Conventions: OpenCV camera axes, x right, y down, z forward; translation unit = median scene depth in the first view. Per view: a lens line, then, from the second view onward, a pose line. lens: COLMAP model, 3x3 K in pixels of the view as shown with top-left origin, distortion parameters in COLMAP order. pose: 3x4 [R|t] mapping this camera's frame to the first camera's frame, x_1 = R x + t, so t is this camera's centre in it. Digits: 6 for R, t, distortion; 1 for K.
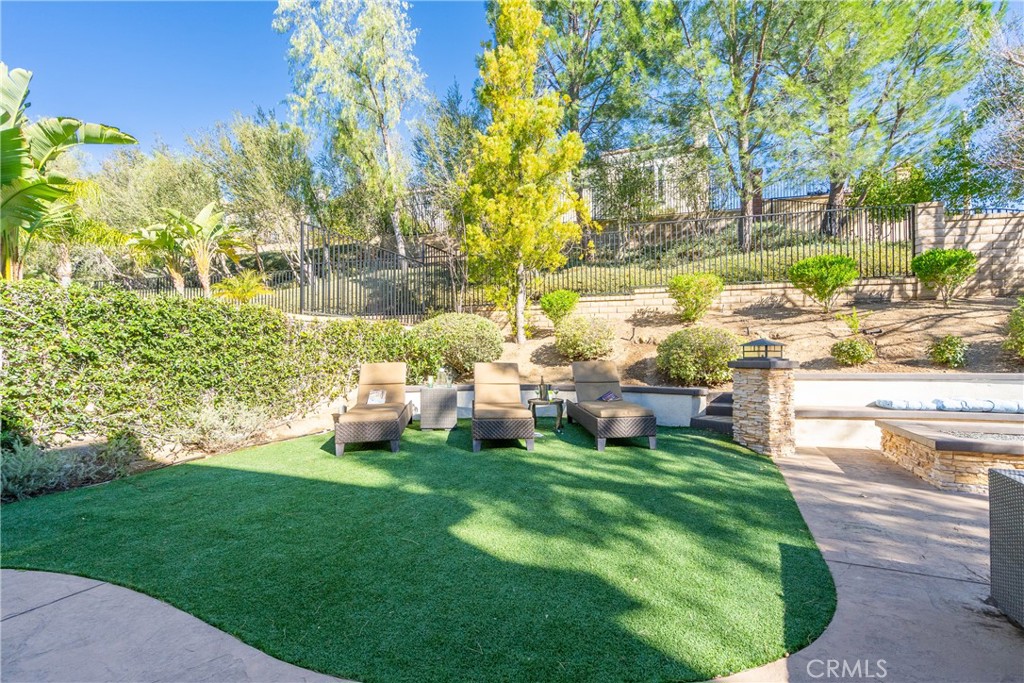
lens RADIAL K [[462.1, 0, 512.4], [0, 462.1, 346.9], [0, 0, 1]] dist [0.002308, 0.000395]
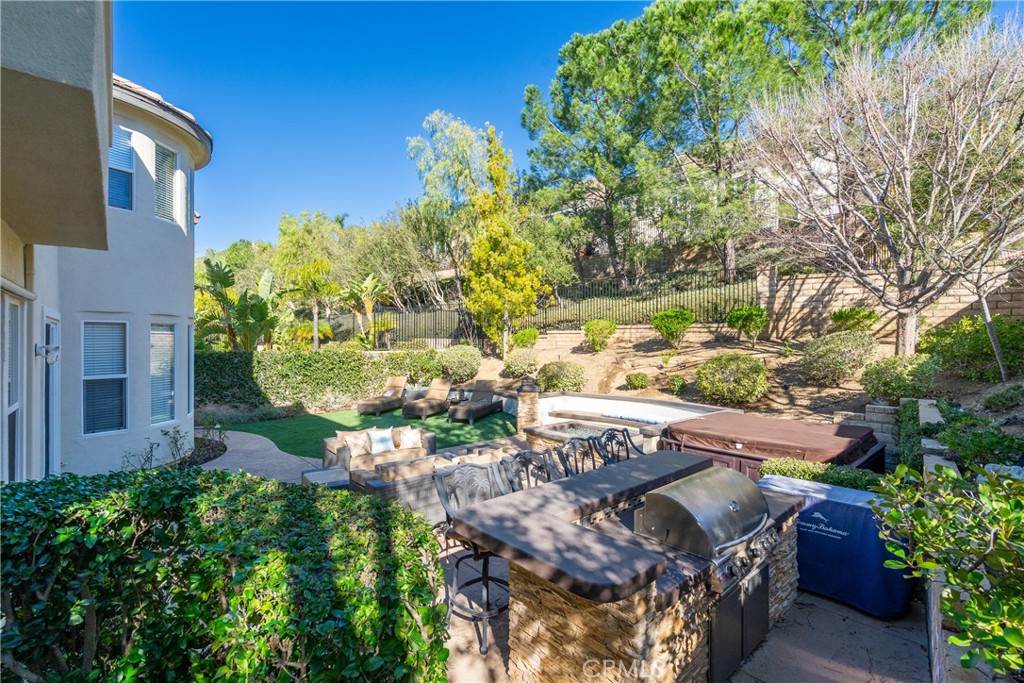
lens RADIAL K [[462.1, 0, 510.4], [0, 462.1, 340.9], [0, 0, 1]] dist [0.002308, 0.000395]
pose [[0.903967, 0.006526, -0.427553, 0.825404], [0.000849, 0.999854, 0.017057, -0.124596], [0.427602, -0.015782, 0.903829, -0.521292]]
